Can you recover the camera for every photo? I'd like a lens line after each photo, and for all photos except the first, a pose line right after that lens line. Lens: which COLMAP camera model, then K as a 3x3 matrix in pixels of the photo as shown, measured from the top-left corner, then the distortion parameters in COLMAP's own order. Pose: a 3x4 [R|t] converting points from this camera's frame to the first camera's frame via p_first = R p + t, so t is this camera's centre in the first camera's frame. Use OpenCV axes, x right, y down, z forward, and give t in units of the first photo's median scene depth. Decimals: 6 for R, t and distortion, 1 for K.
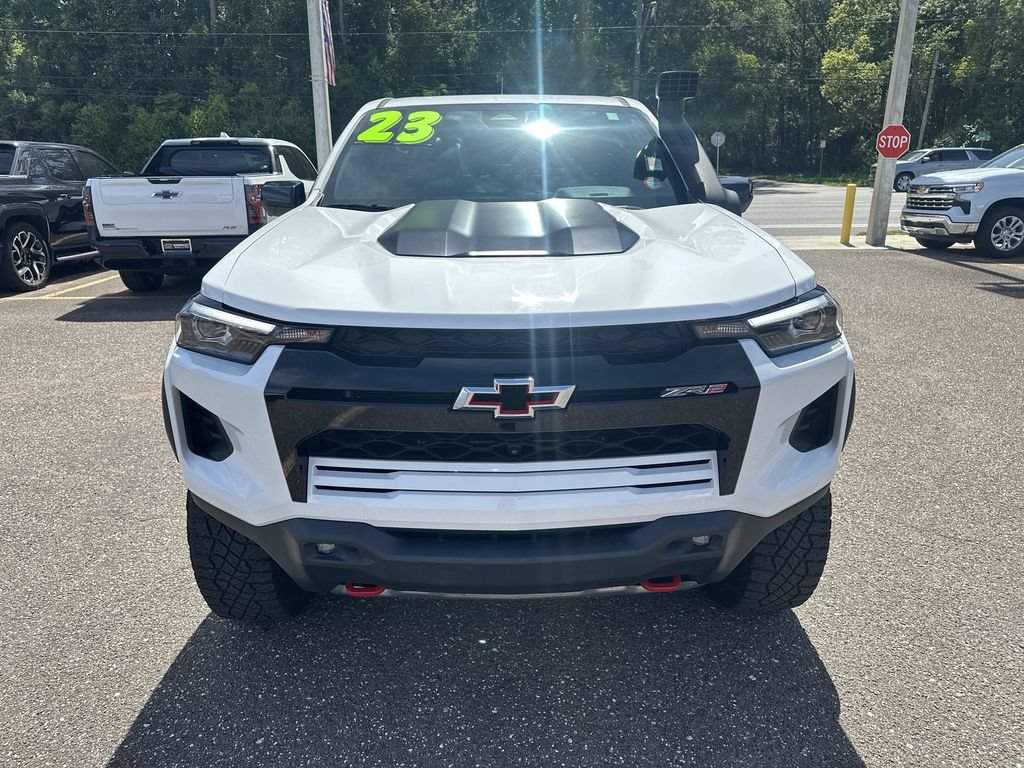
lens RADIAL K [[729.1, 0, 513.0], [0, 729.1, 373.8], [0, 0, 1]] dist [0.028797, -0.035148]
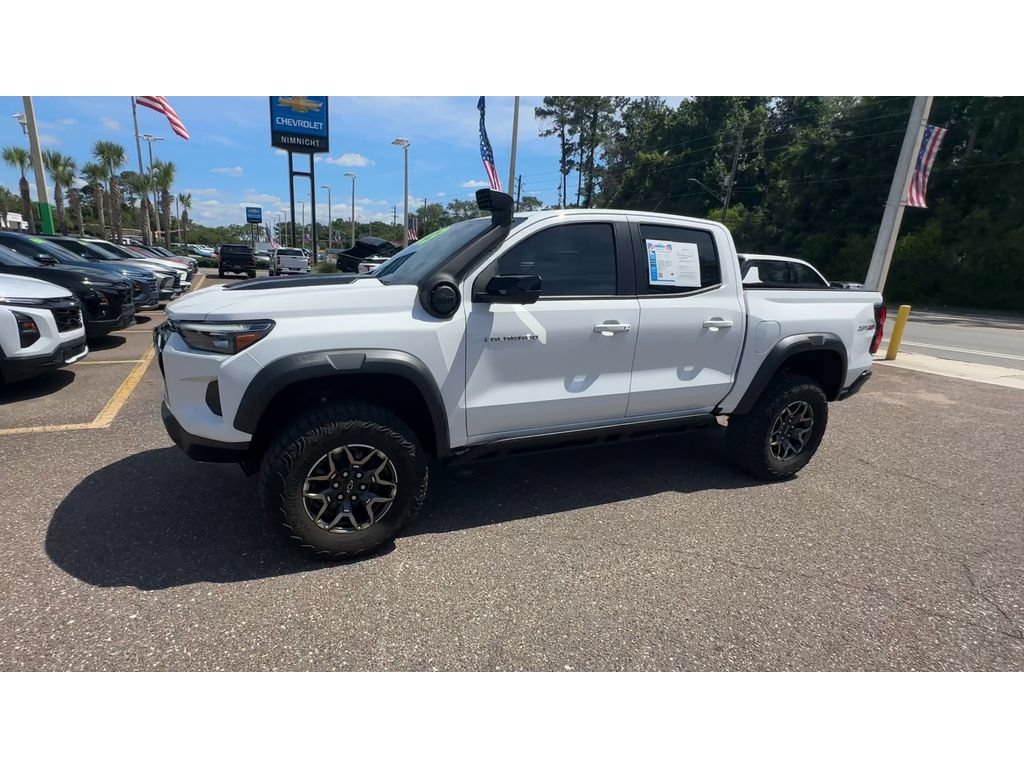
lens RADIAL K [[506.8, 0, 444.8], [0, 506.8, 405.5], [0, 0, 1]] dist [-0.005791, 0.000899]
pose [[0.375687, 0.272839, -0.885674, 1.111408], [-0.297370, 0.940636, 0.163632, -0.181175], [0.877742, 0.201898, 0.434519, 0.639648]]
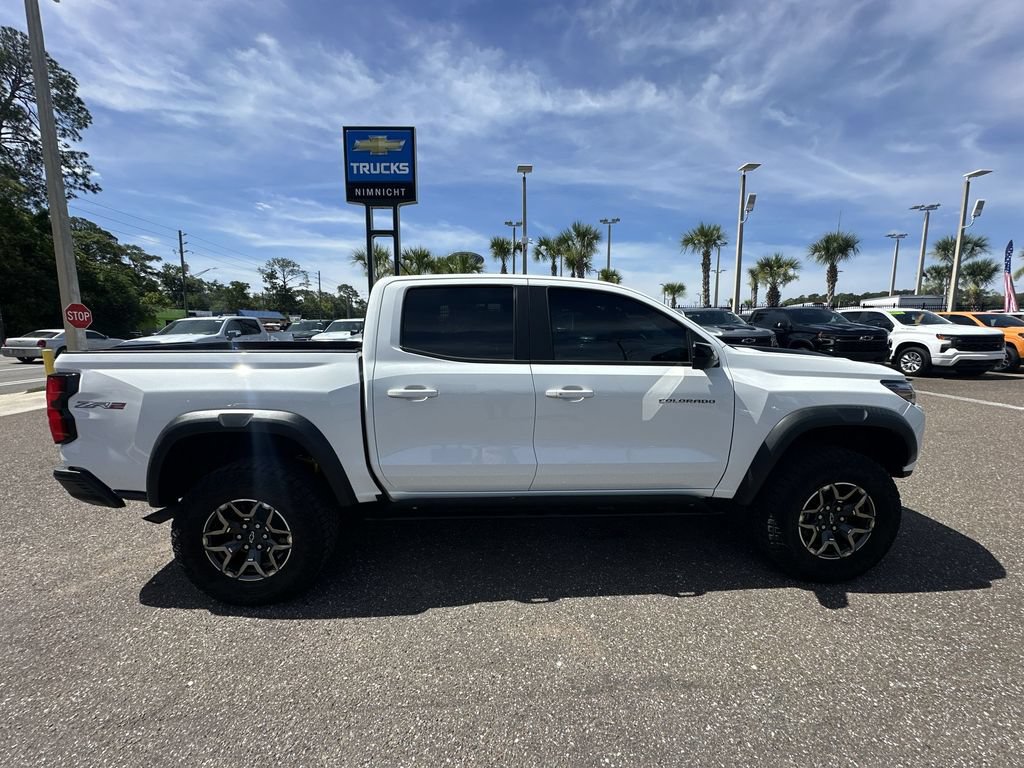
lens RADIAL K [[407.8, 0, 512.1], [0, 407.8, 382.1], [0, 0, 1]] dist [-0.004826, 0.000537]
pose [[-0.027621, -0.128136, 0.991372, -1.092245], [0.281431, 0.950637, 0.130712, -0.409721], [-0.959184, 0.282613, 0.009804, 1.428899]]
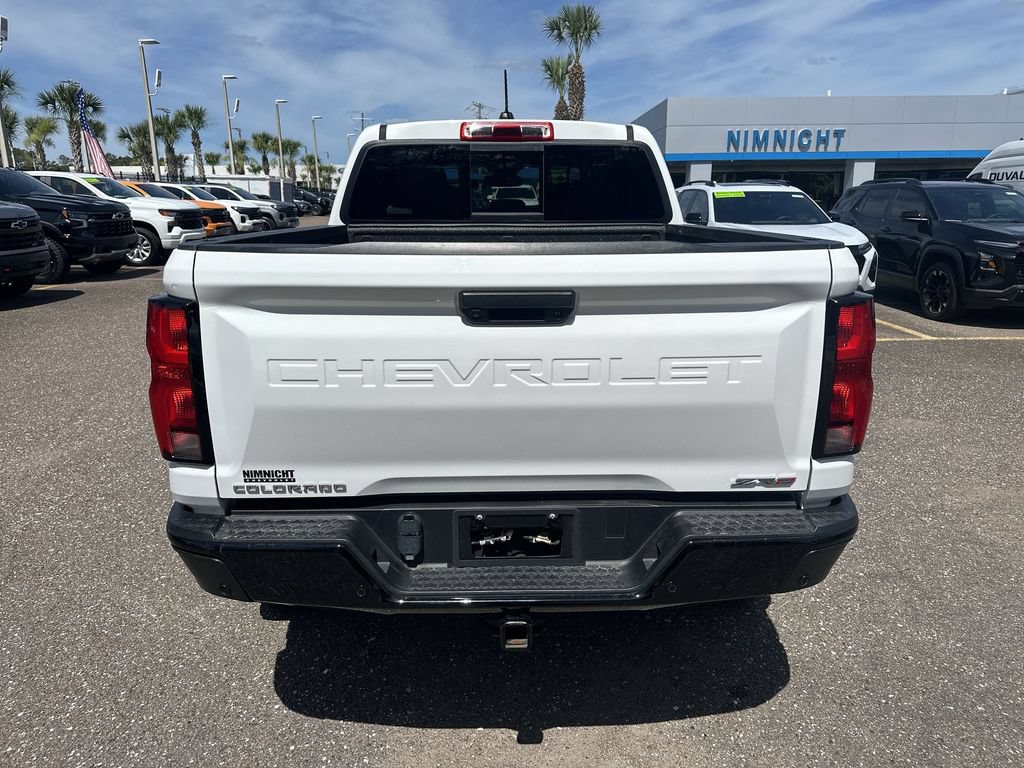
lens RADIAL K [[729.1, 0, 514.0], [0, 729.1, 378.2], [0, 0, 1]] dist [0.028797, -0.035148]
pose [[-0.999952, 0.009767, -0.000095, -0.031565], [0.008414, 0.866317, 0.499424, -0.806462], [0.004960, 0.499400, -0.866358, 2.802703]]
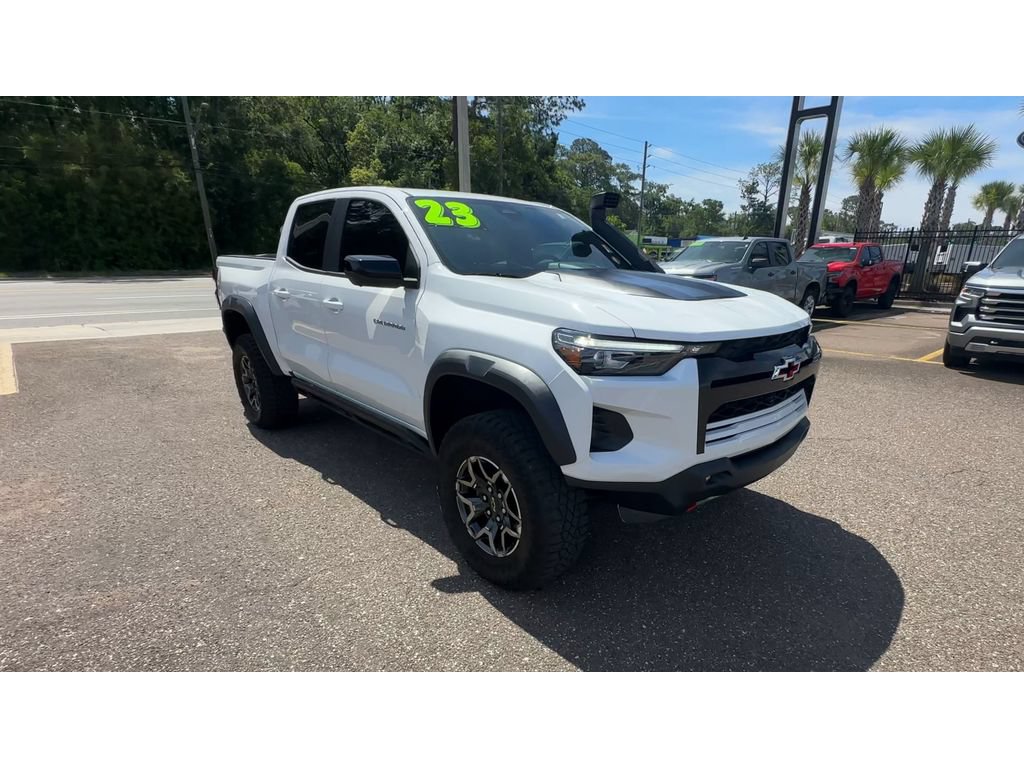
lens RADIAL K [[545.2, 0, 573.2], [0, 545.2, 451.0], [0, 0, 1]] dist [-0.003473, -0.001019]
pose [[0.719828, -0.214213, 0.660273, -0.776258], [0.169113, 0.976651, 0.132489, -0.024029], [-0.673237, 0.016291, 0.739247, 0.168863]]
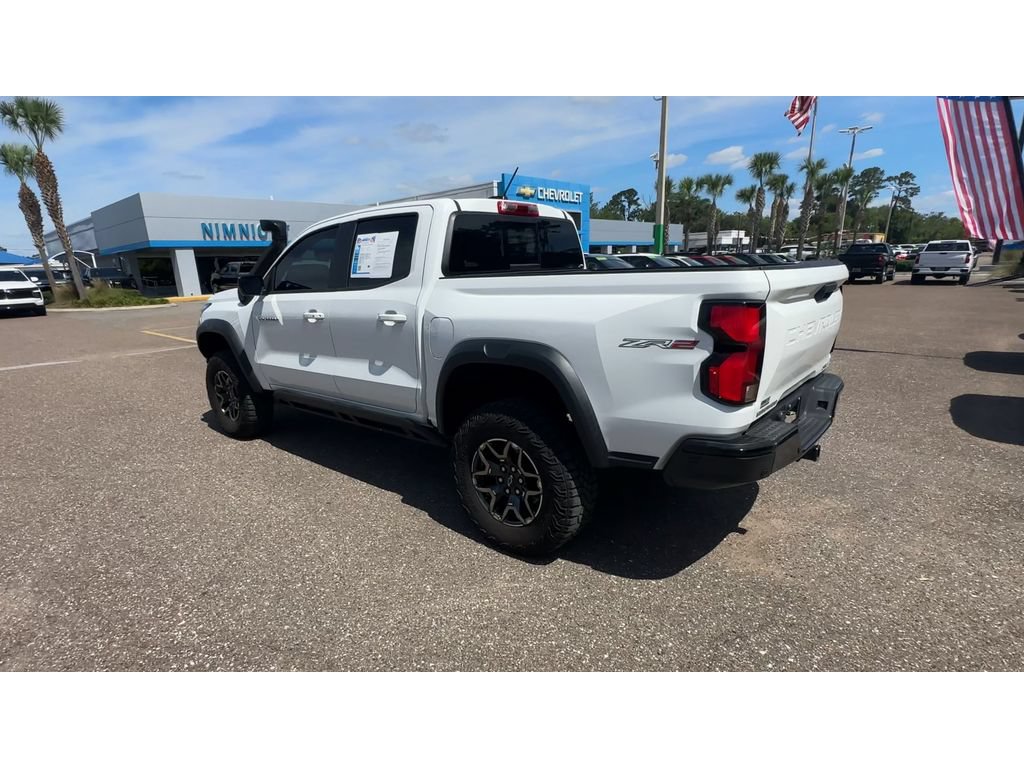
lens RADIAL K [[540.8, 0, 485.7], [0, 540.8, 428.0], [0, 0, 1]] dist [-0.005383, -0.000114]
pose [[-0.681163, 0.235794, -0.693122, 0.974373], [-0.166401, 0.872079, 0.460205, -0.694736], [0.712971, 0.428811, -0.554792, 2.482817]]
